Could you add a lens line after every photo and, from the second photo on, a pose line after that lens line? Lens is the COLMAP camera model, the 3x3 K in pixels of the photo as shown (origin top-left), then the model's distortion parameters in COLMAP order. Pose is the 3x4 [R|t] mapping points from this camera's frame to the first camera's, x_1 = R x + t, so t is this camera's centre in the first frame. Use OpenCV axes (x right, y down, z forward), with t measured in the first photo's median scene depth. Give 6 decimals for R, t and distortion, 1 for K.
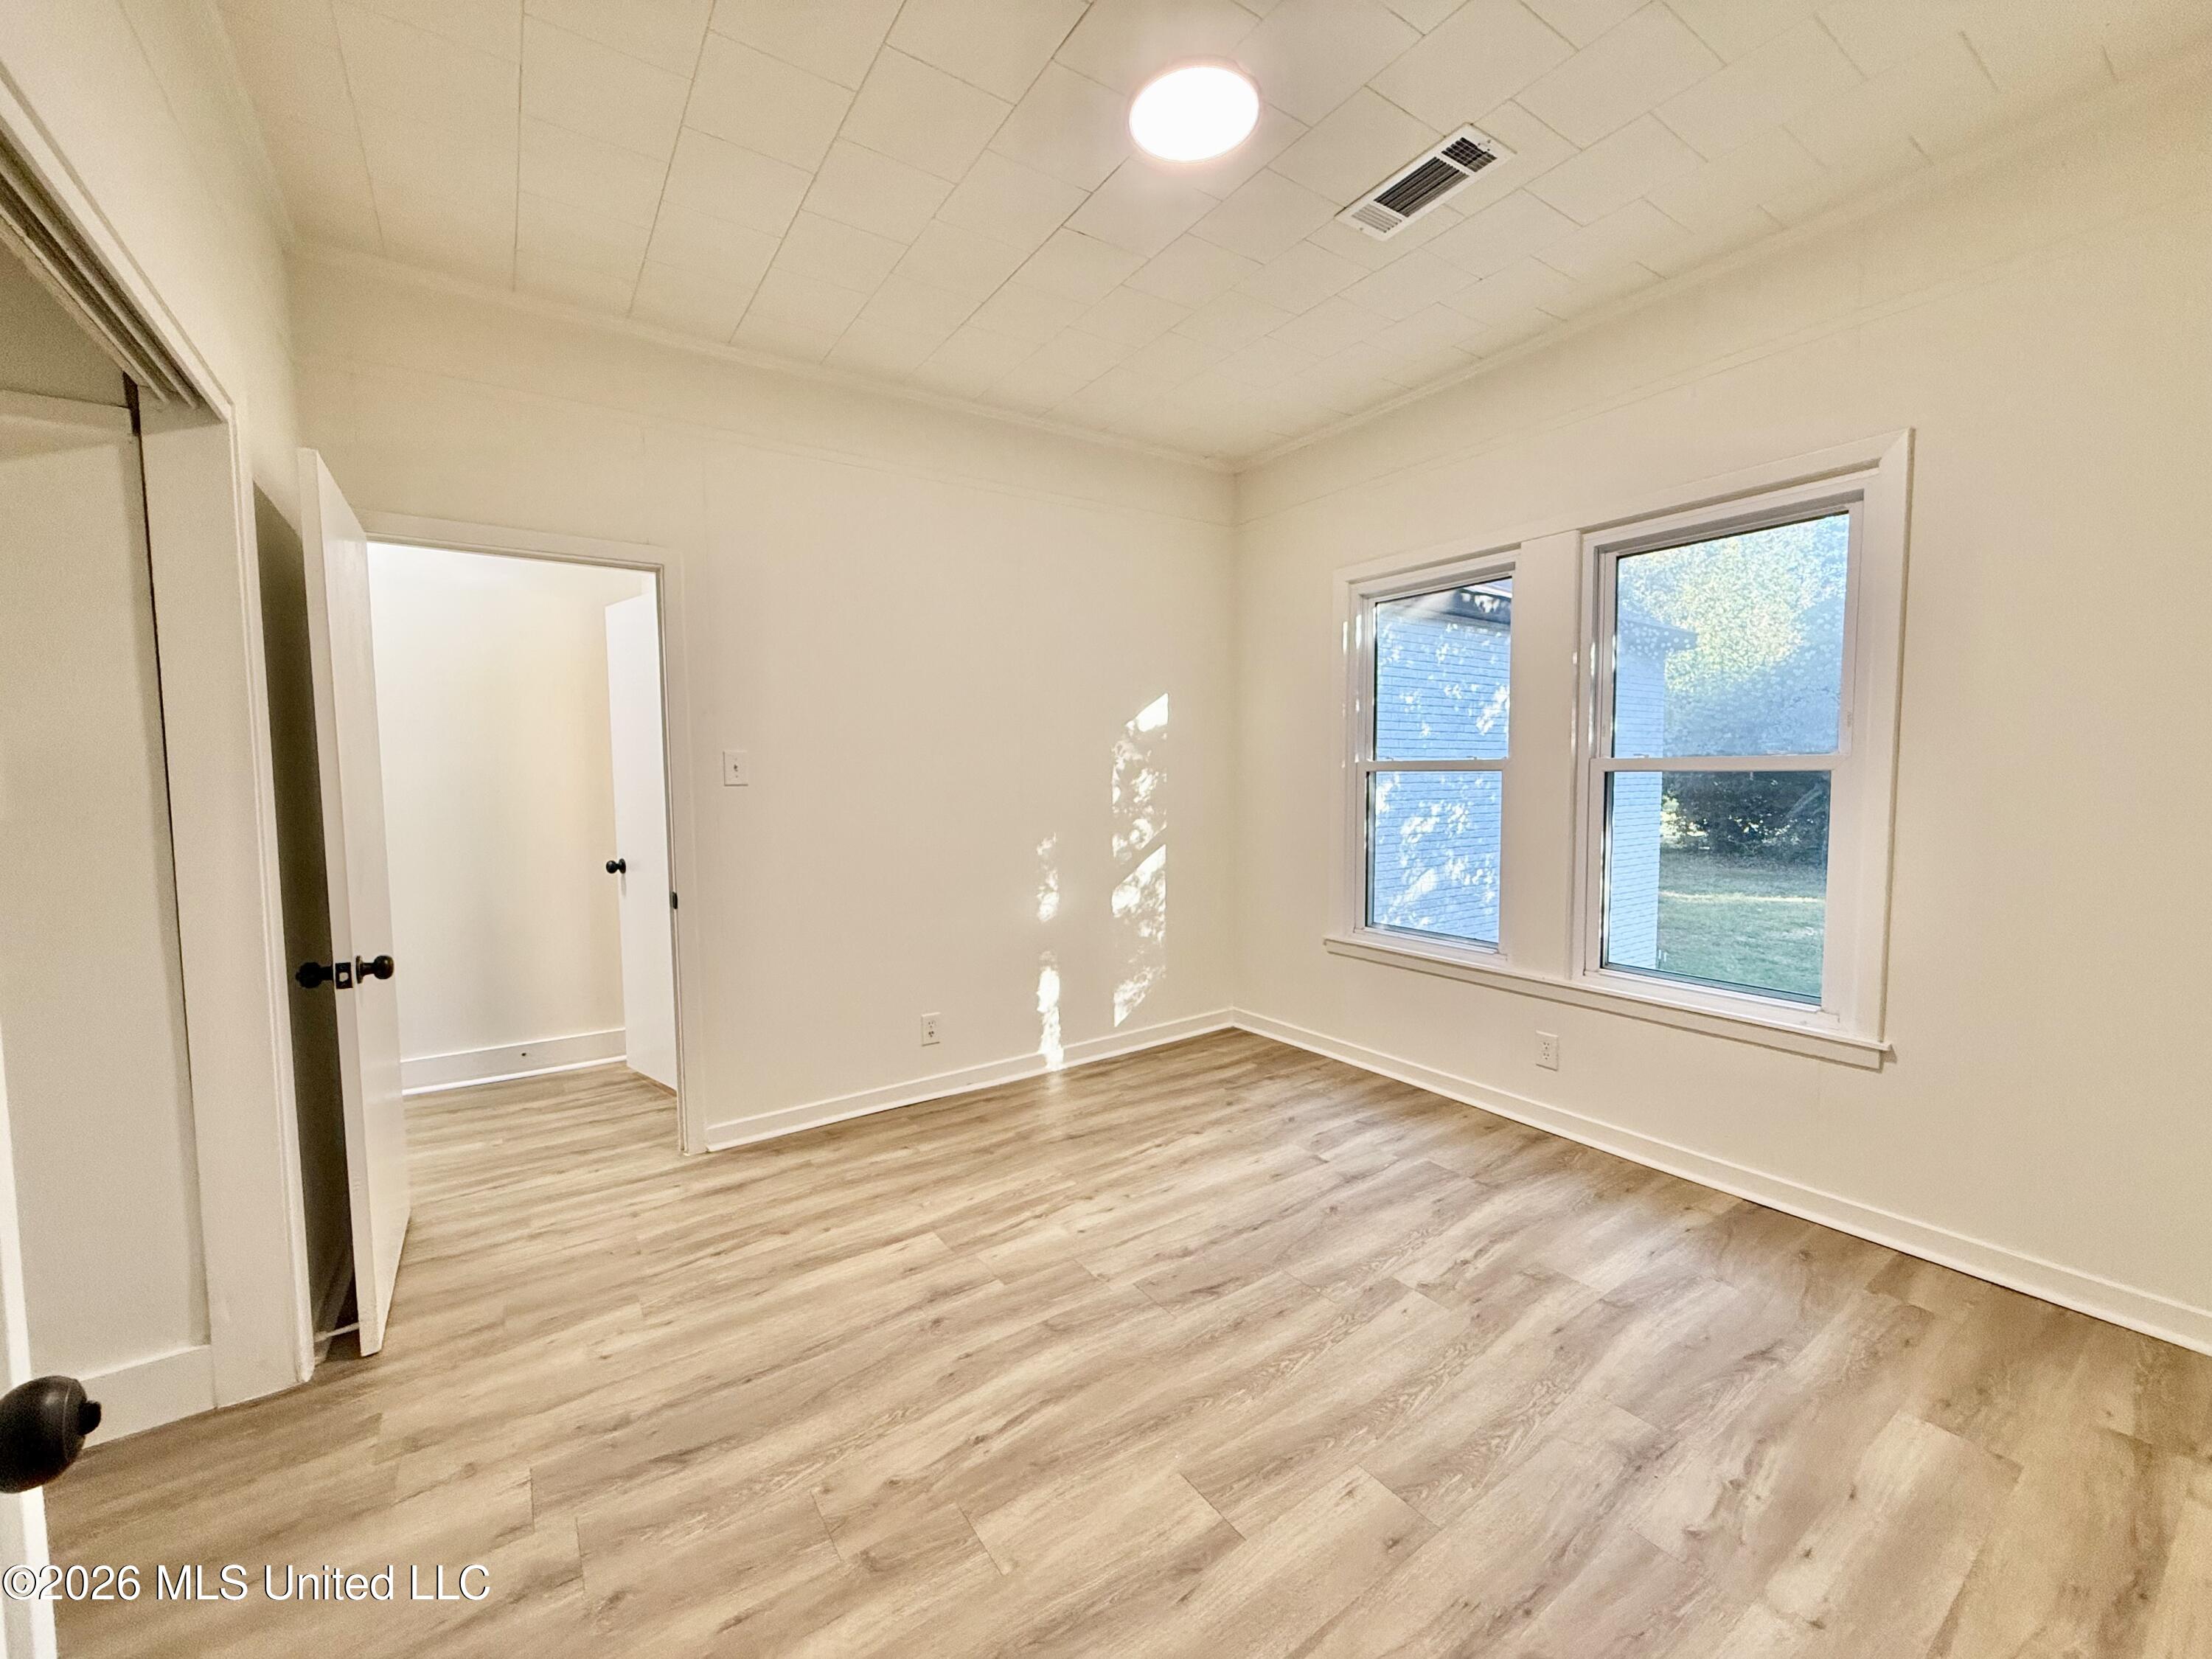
lens RADIAL K [[882.5, 0, 1098.9], [0, 882.5, 826.1], [0, 0, 1]] dist [-0.001835, 0.000269]
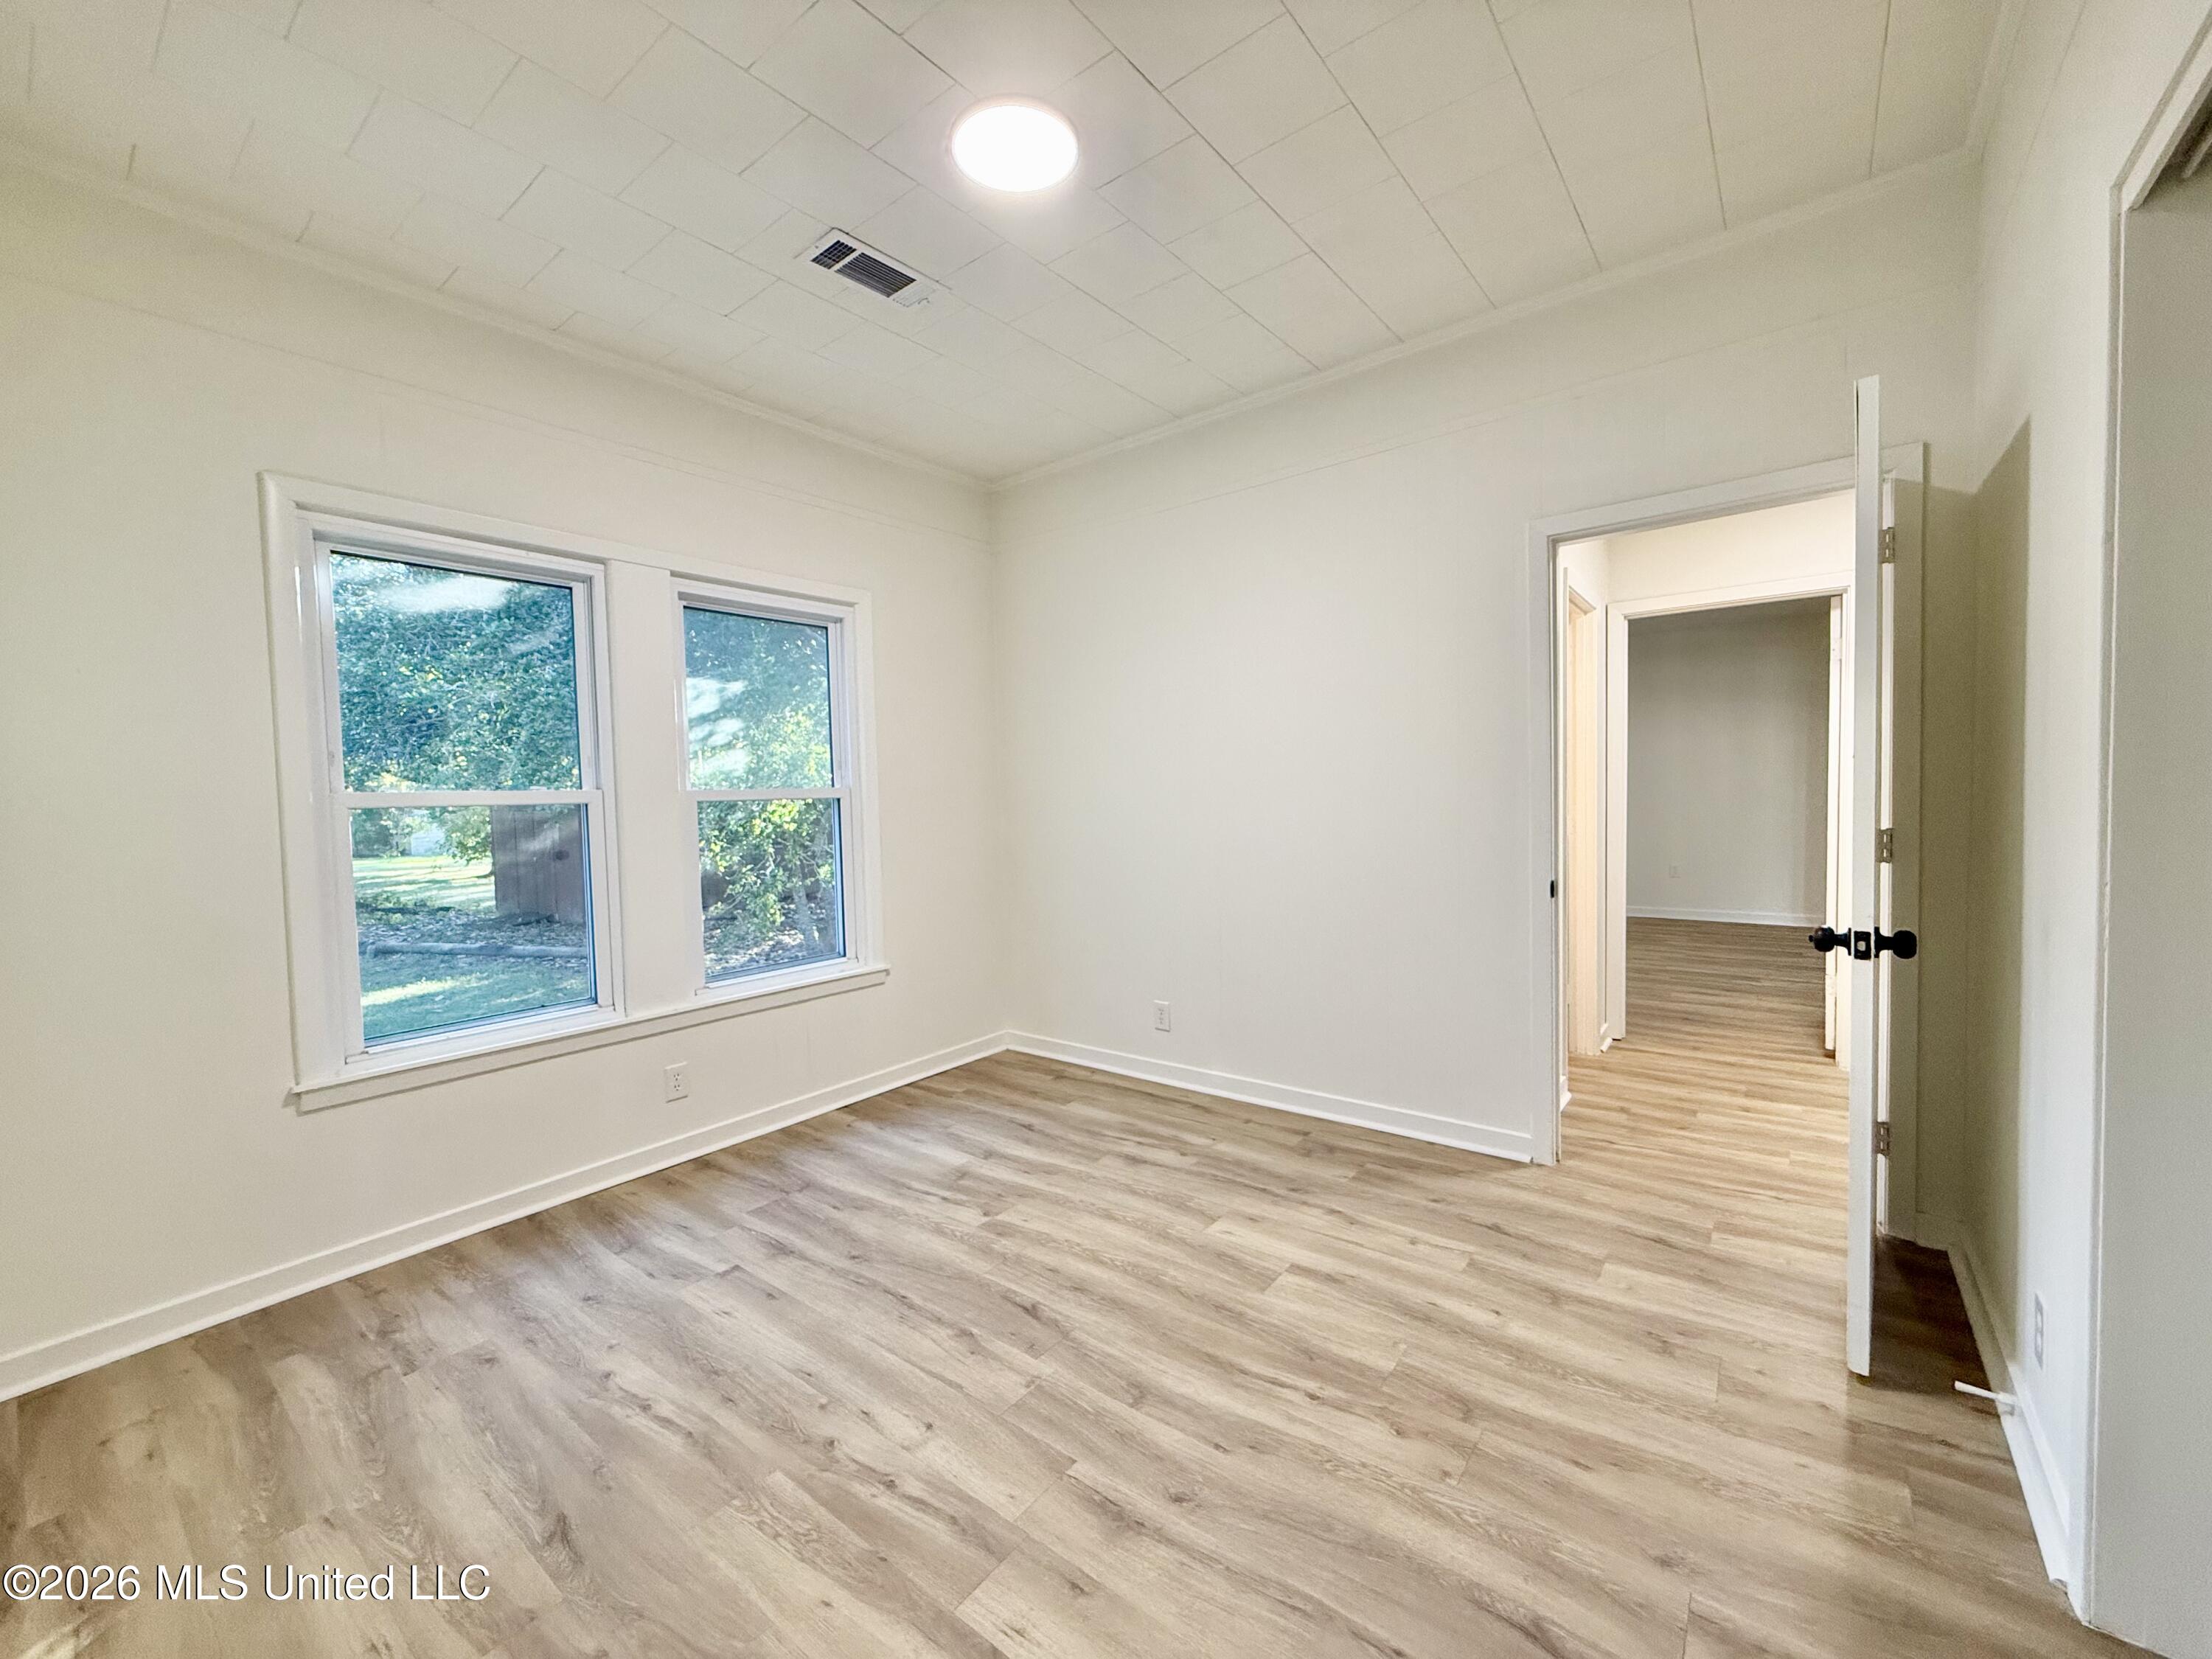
lens RADIAL K [[882.5, 0, 1097.3], [0, 882.5, 830.0], [0, 0, 1]] dist [-0.001835, 0.000269]
pose [[-0.298326, -0.024863, 0.954140, -0.821169], [0.089777, 0.994498, 0.053984, -0.056737], [-0.950233, 0.101765, -0.294452, 1.154509]]
